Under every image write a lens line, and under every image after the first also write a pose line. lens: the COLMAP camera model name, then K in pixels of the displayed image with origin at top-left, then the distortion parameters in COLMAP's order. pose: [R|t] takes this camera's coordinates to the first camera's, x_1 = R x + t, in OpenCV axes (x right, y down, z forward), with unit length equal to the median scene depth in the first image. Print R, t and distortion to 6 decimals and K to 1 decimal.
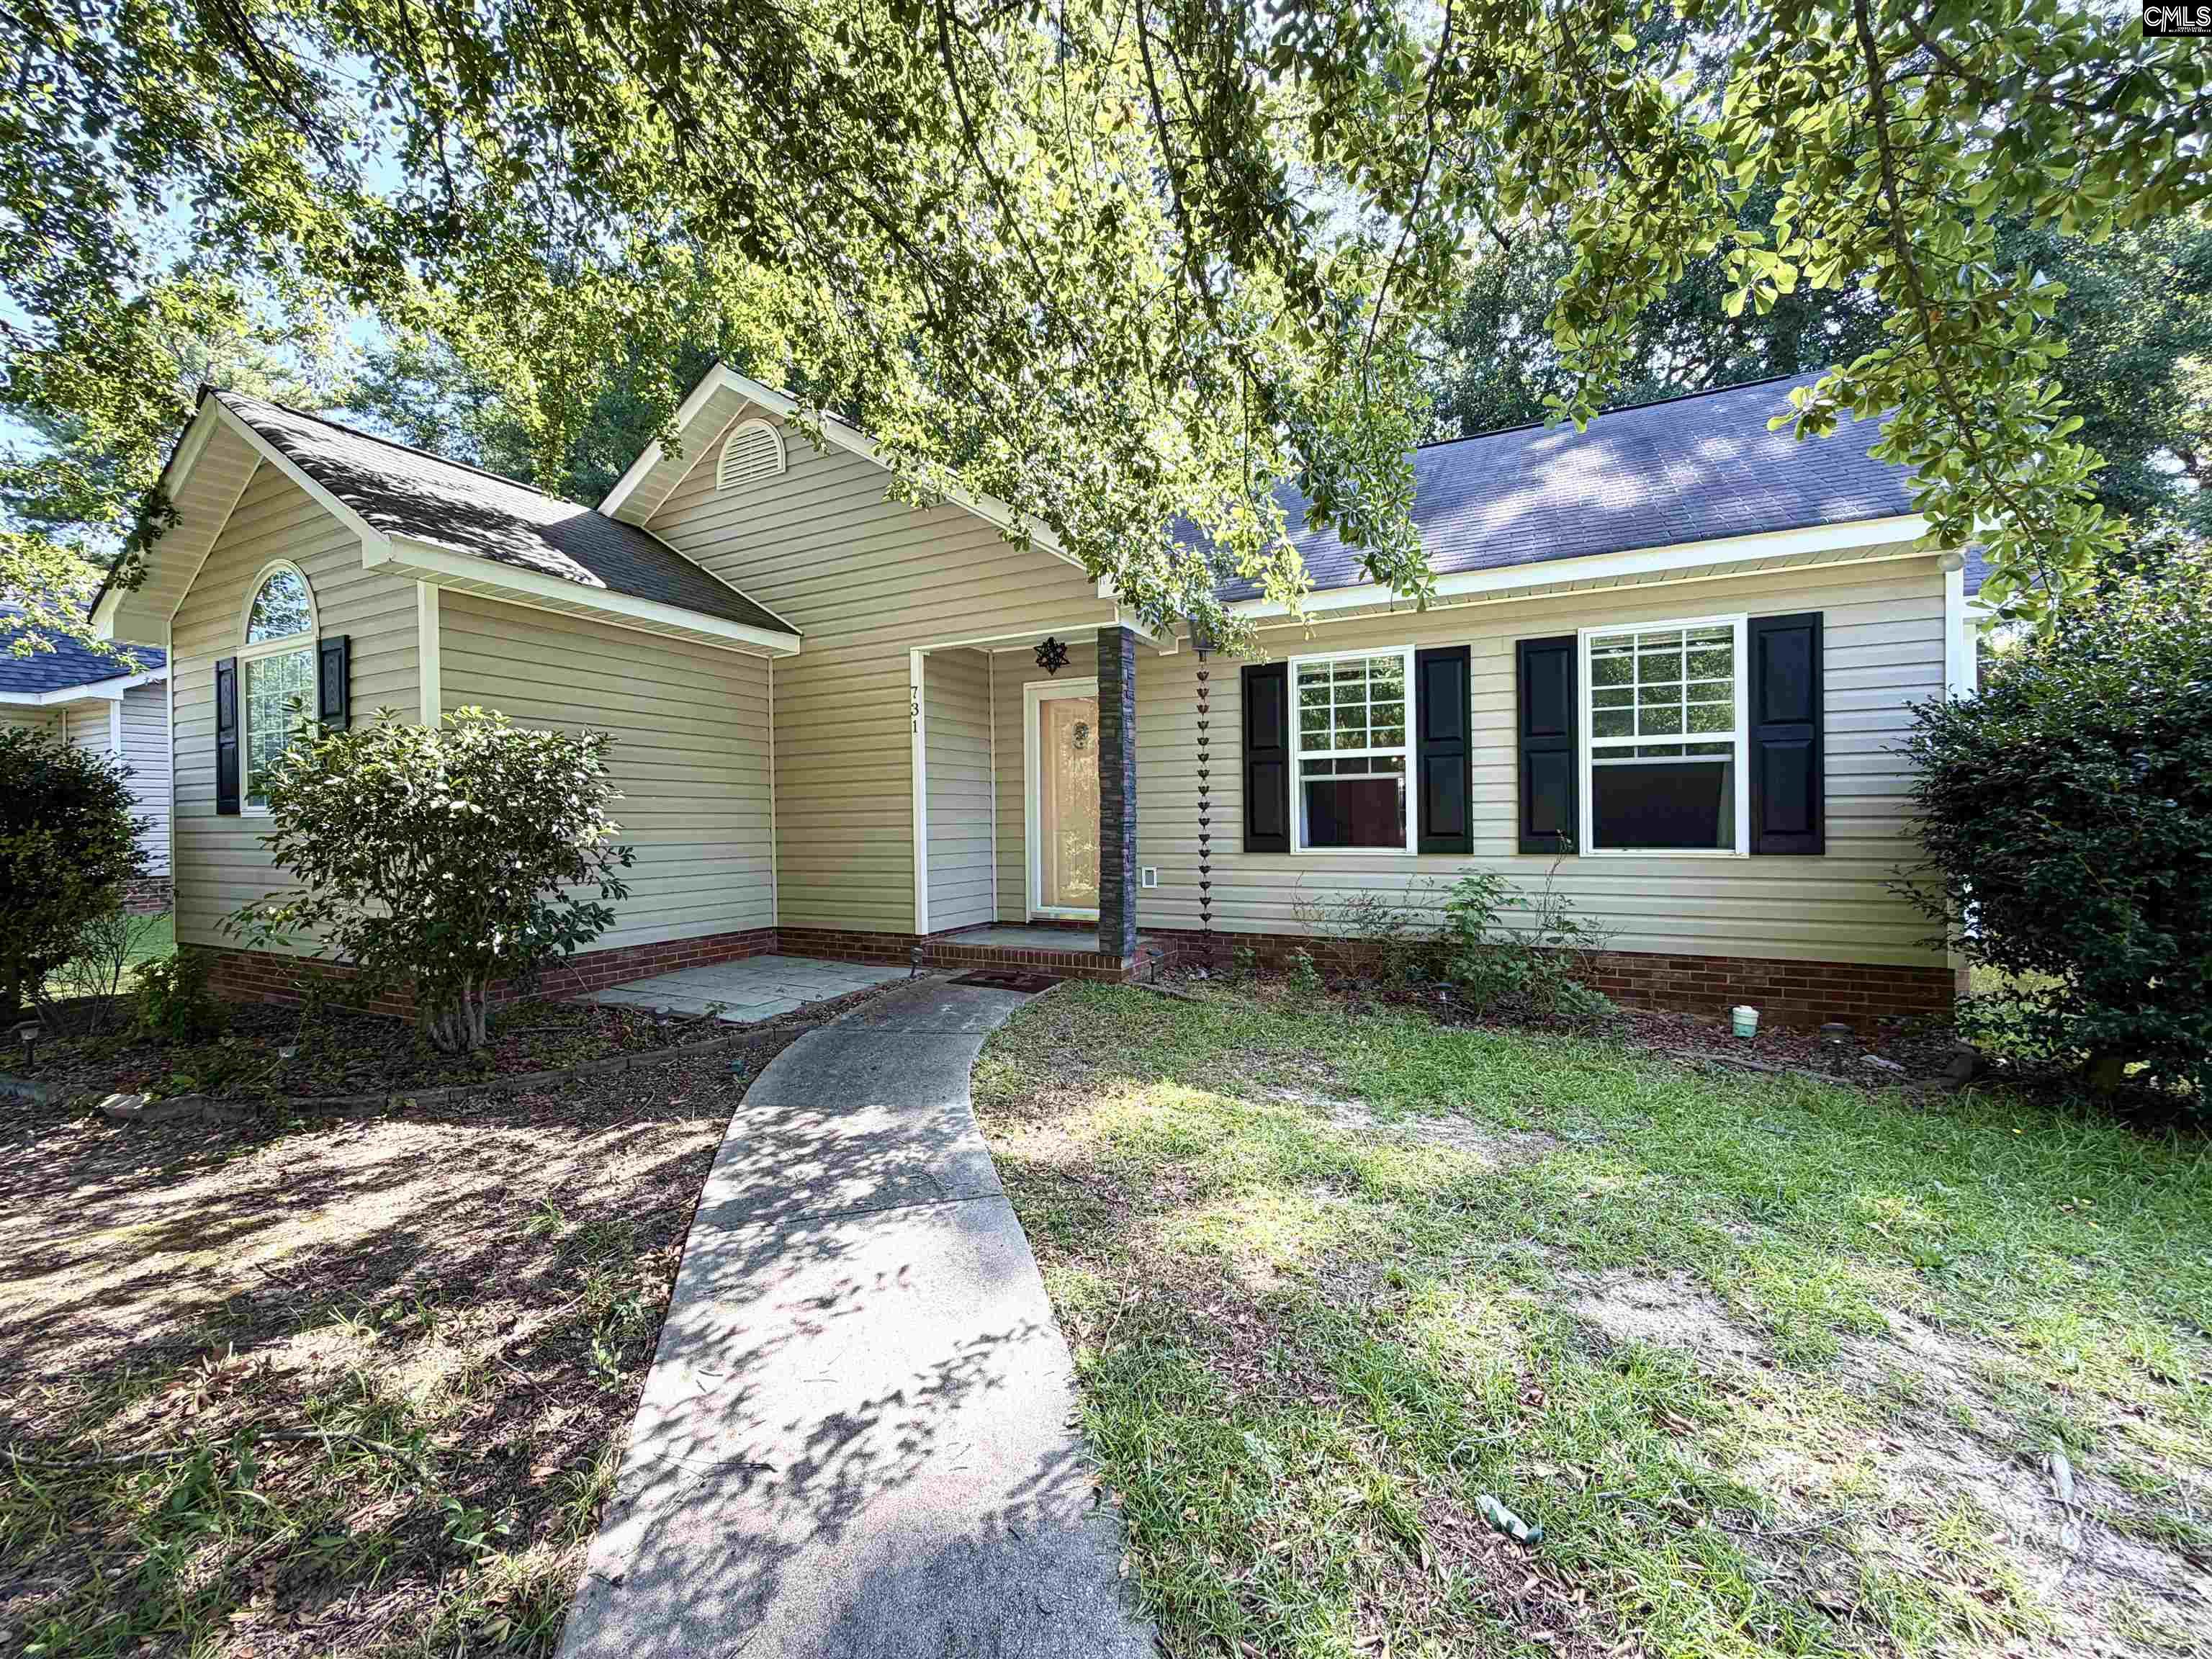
lens RADIAL K [[884.2, 0, 1106.5], [0, 884.2, 833.1], [0, 0, 1]] dist [0.003681, -0.000375]
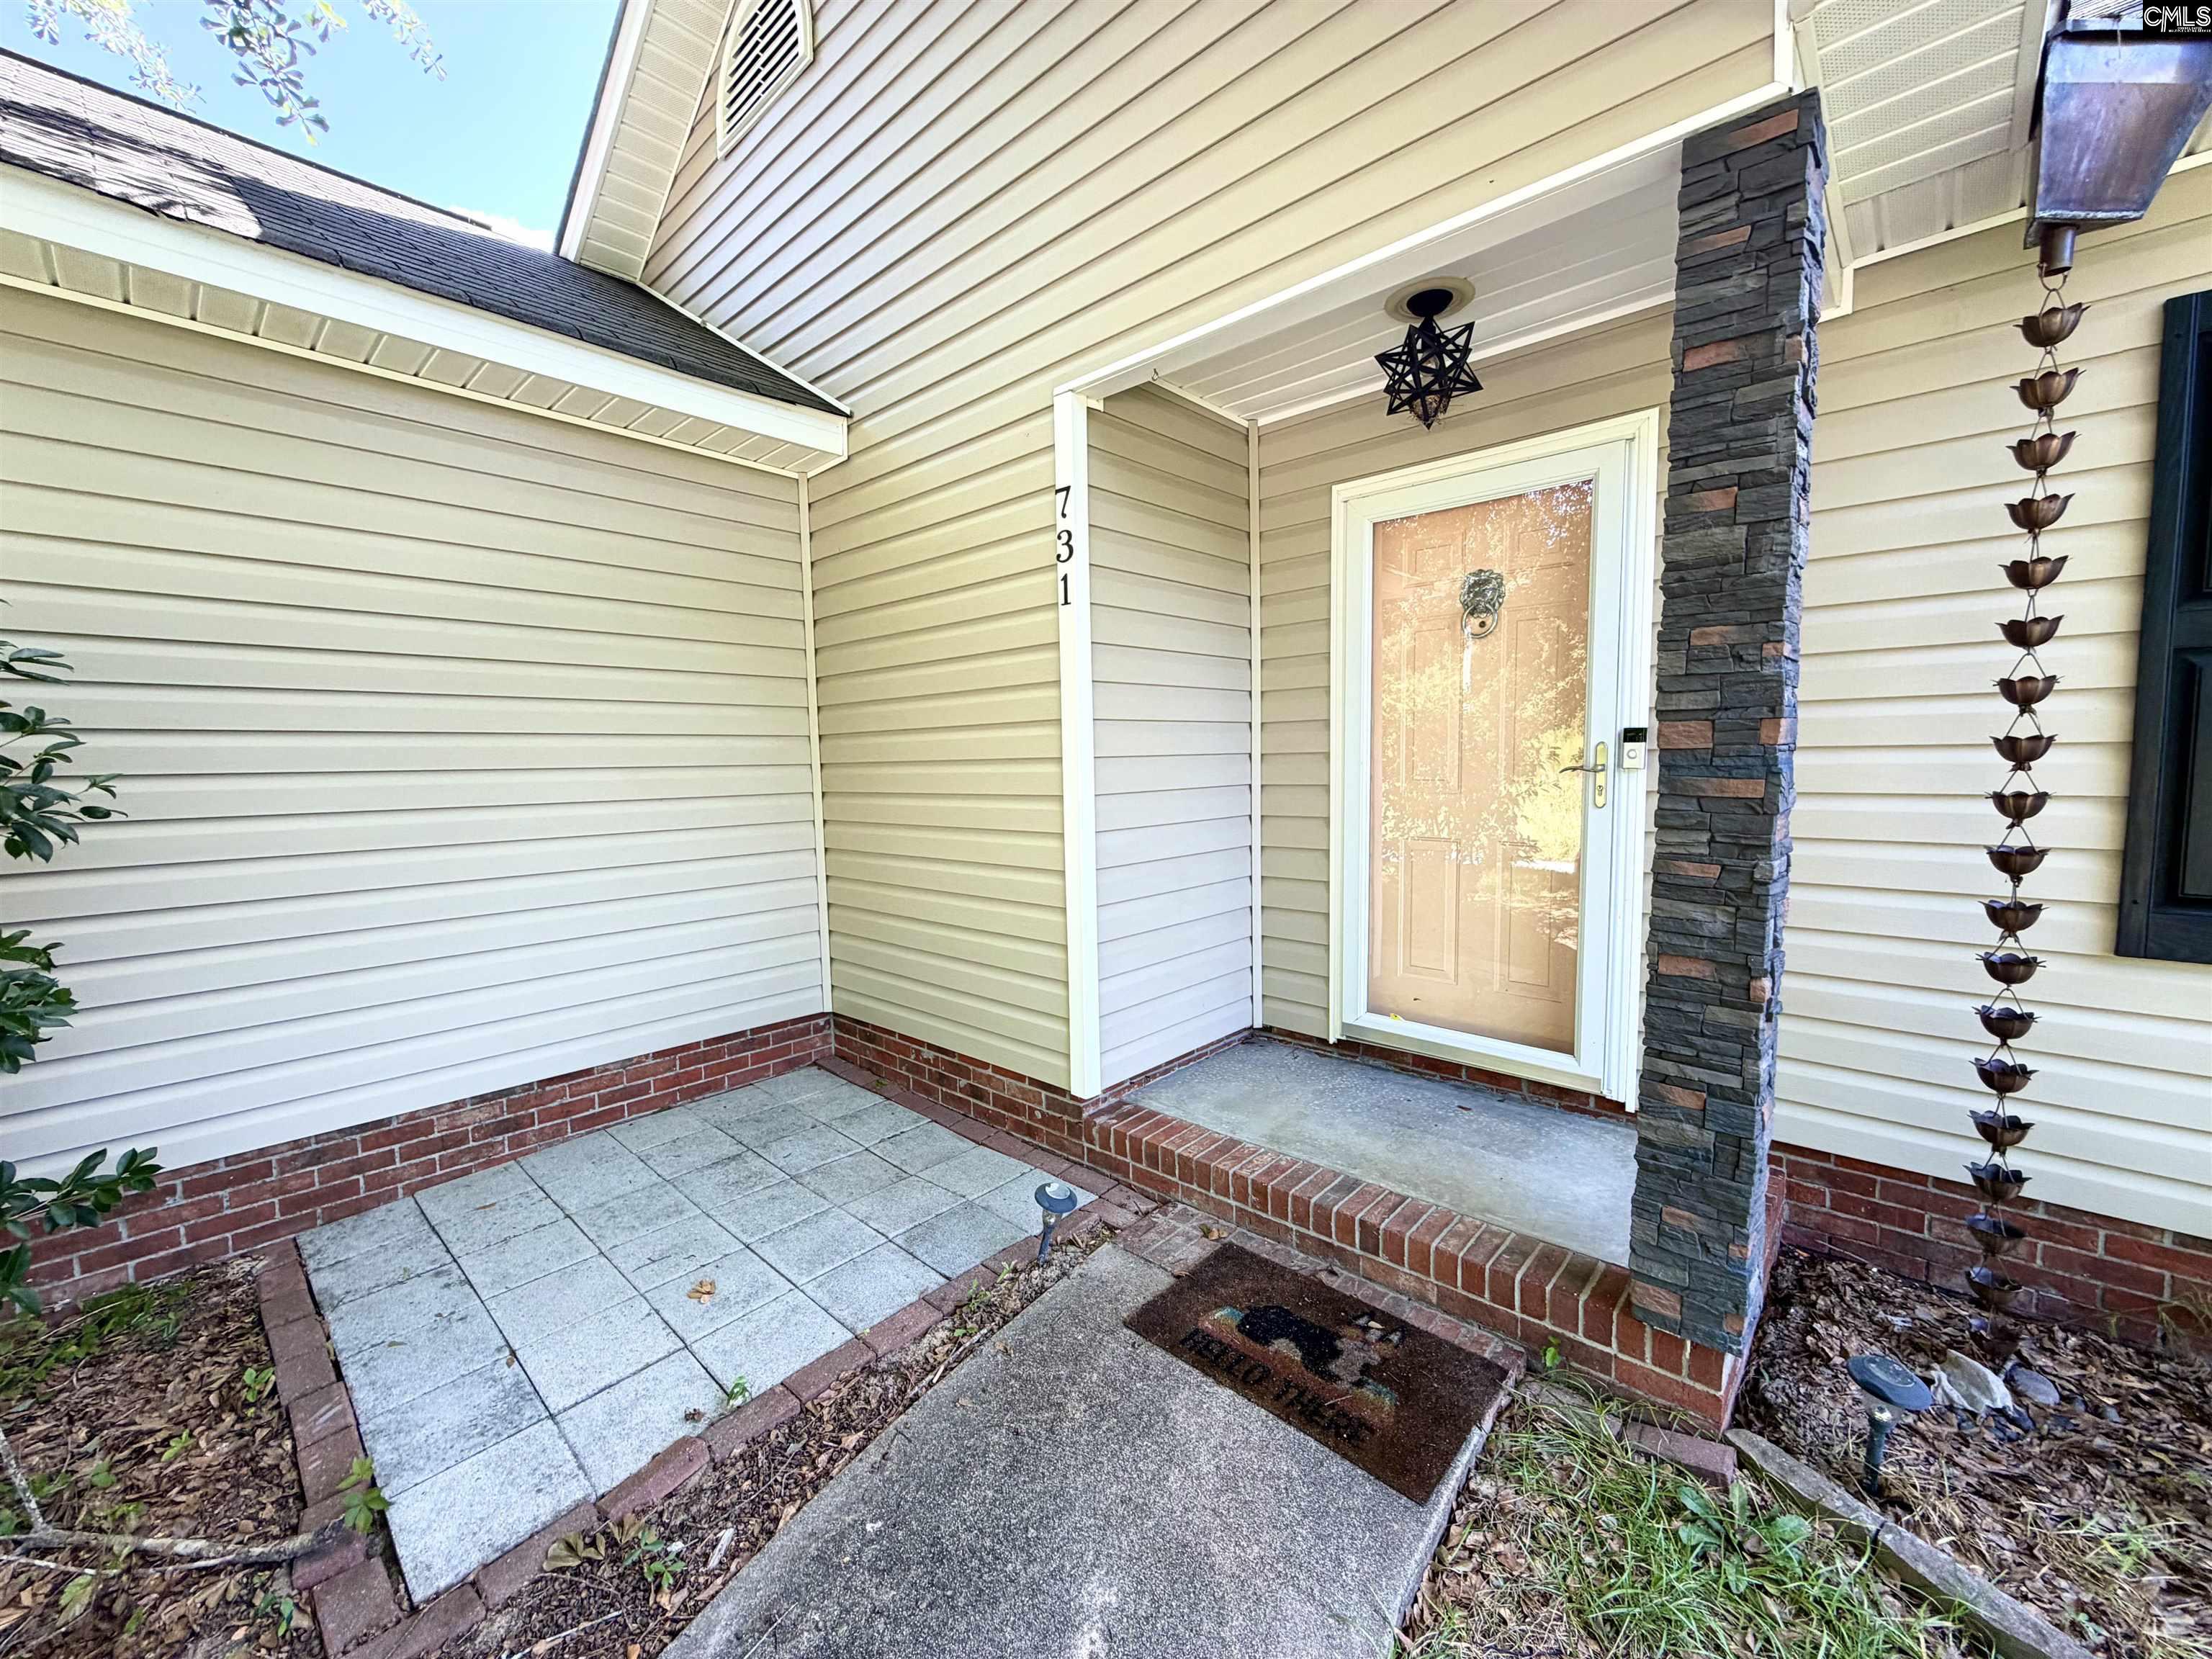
lens RADIAL K [[884.2, 0, 1103.2], [0, 884.2, 829.8], [0, 0, 1]] dist [0.003681, -0.000375]
pose [[0.961798, 0.018467, -0.273137, -0.098980], [0.002238, 0.997158, 0.075300, -0.047090], [0.273752, -0.073035, 0.959023, 0.679477]]
